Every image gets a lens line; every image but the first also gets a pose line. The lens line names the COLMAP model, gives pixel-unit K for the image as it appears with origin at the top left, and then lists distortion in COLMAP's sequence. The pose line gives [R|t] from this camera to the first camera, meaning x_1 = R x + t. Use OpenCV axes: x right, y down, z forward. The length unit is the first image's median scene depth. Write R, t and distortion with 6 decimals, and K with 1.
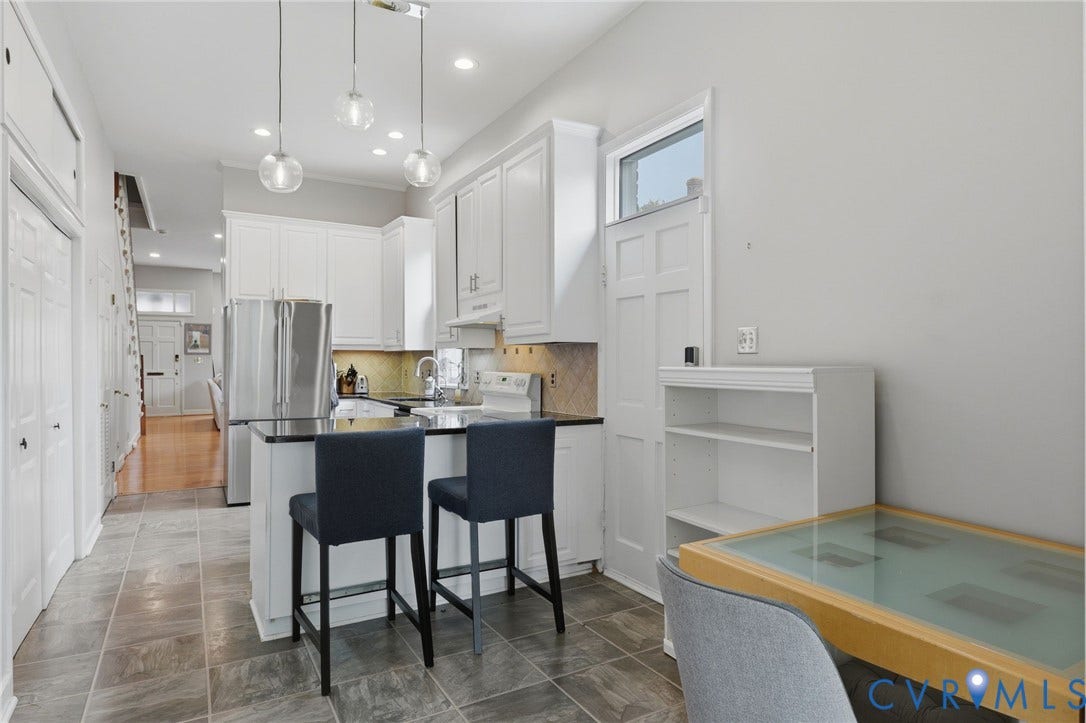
lens RADIAL K [[662.0, 0, 544.8], [0, 662.0, 358.0], [0, 0, 1]] dist [-0.003515, 0.004671]
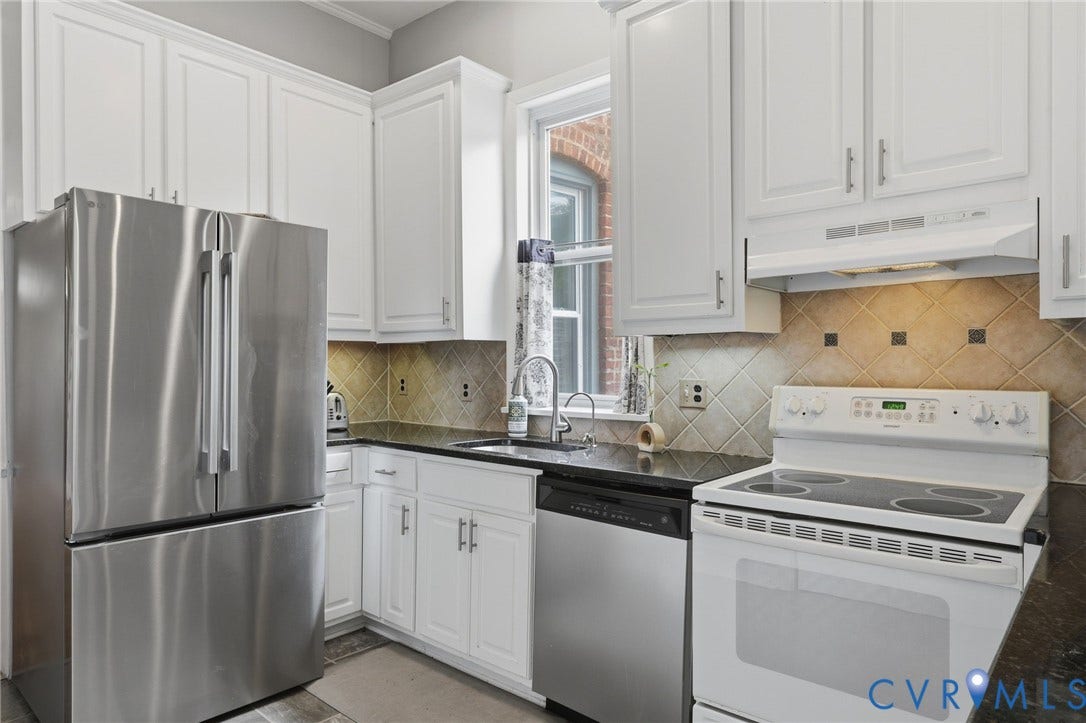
lens RADIAL K [[662.0, 0, 520.8], [0, 662.0, 366.3], [0, 0, 1]] dist [-0.003515, 0.004671]
pose [[0.940968, -0.008964, 0.338378, -0.420393], [0.003925, 0.999871, 0.015574, -0.000029], [-0.338474, -0.013327, 0.940881, 0.668407]]
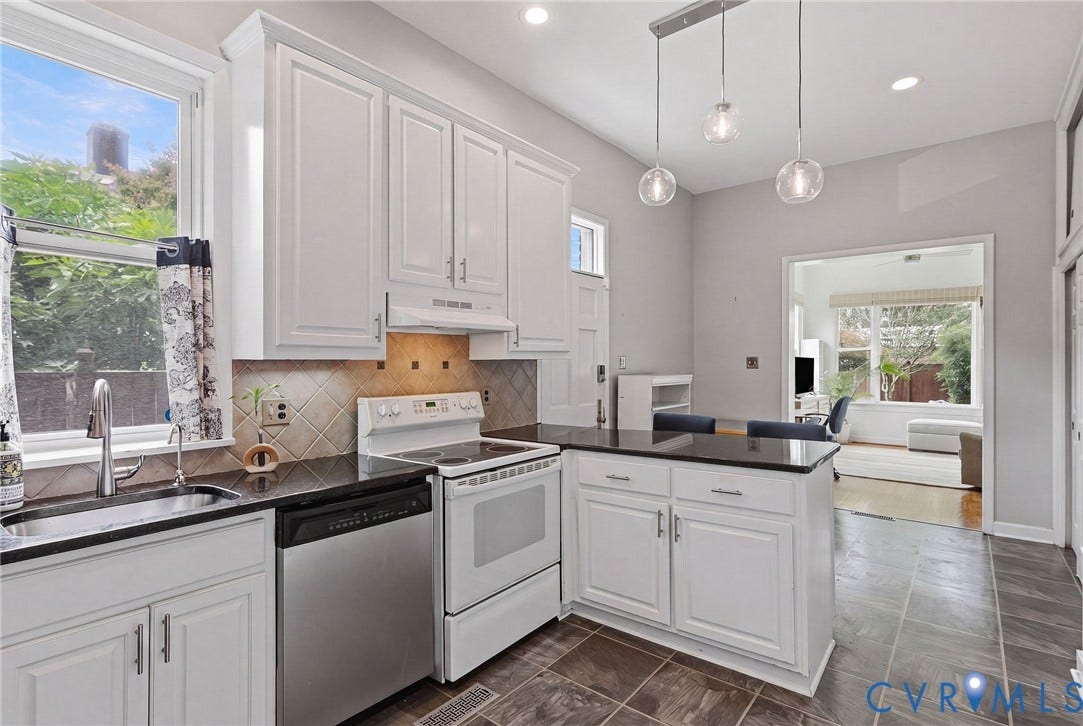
lens RADIAL K [[532.5, 0, 537.1], [0, 532.5, 363.3], [0, 0, 1]] dist [-0.006116, 0.002143]
pose [[-0.385140, 0.001738, 0.922857, -0.636995], [-0.002433, 0.999993, -0.002899, -0.011580], [-0.922855, -0.003362, -0.385133, 1.094893]]
